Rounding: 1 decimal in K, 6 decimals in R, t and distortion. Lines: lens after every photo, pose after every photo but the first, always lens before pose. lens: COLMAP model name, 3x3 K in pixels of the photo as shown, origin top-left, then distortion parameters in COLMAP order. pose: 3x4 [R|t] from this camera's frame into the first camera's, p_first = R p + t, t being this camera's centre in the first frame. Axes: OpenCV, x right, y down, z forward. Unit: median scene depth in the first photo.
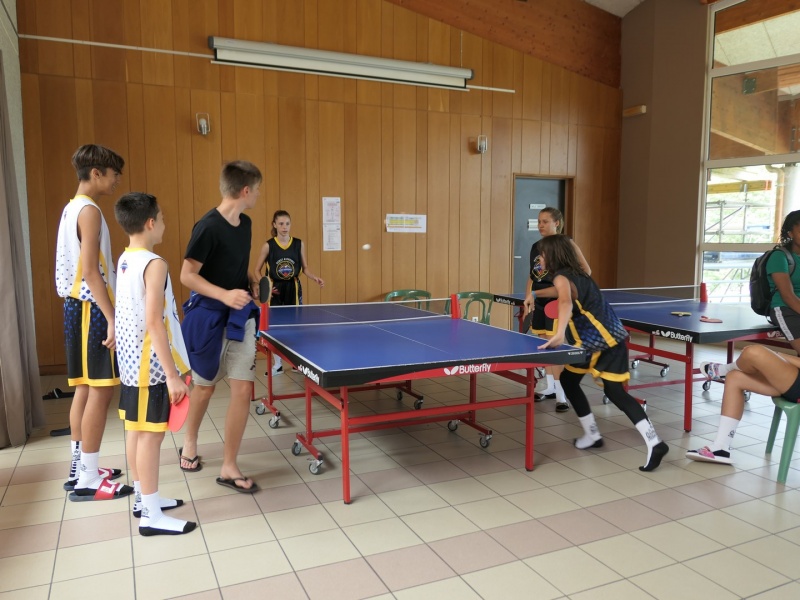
lens RADIAL K [[635.2, 0, 404.3], [0, 635.2, 297.4], [0, 0, 1]] dist [0.004347, 0.017965]
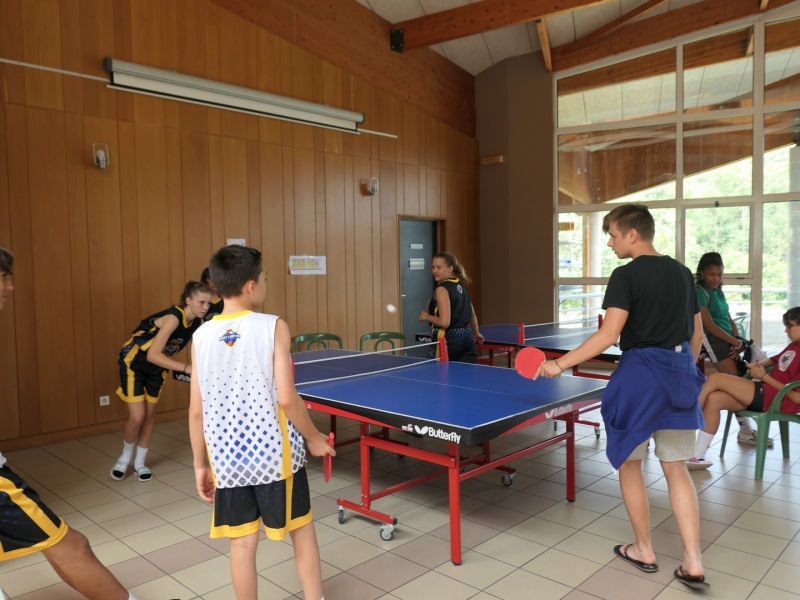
lens RADIAL K [[635.2, 0, 402.8], [0, 635.2, 302.3], [0, 0, 1]] dist [0.004347, 0.017965]
pose [[0.929049, -0.036081, 0.368193, -0.224925], [0.050394, 0.998299, -0.029332, -0.023926], [-0.366508, 0.045806, 0.929287, 0.044585]]
